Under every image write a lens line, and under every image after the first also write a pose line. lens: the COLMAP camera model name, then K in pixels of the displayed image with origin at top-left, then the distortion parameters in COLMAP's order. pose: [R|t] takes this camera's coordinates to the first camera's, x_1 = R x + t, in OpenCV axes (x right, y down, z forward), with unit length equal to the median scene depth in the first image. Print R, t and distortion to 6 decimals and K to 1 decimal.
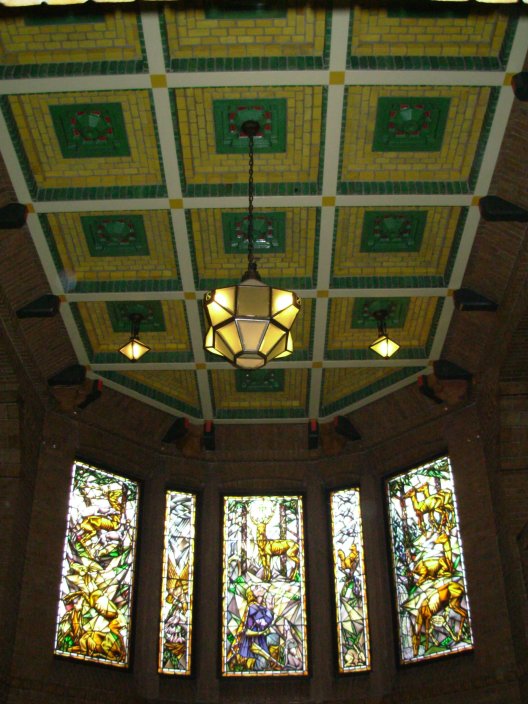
lens RADIAL K [[796.5, 0, 264.0], [0, 796.5, 352.0], [0, 0, 1]] dist [-0.277728, 0.264488]
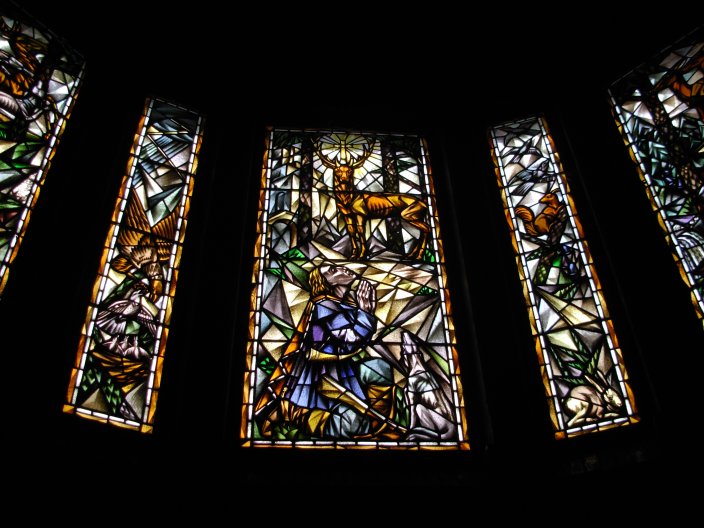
lens RADIAL K [[813.5, 0, 352.0], [0, 813.5, 264.0], [0, 0, 1]] dist [-0.206452, 0.015919]
pose [[0.997160, 0.042631, 0.062090, -0.027680], [-0.030492, 0.982312, -0.184753, 0.391290], [-0.068868, 0.182335, 0.980822, 0.580833]]
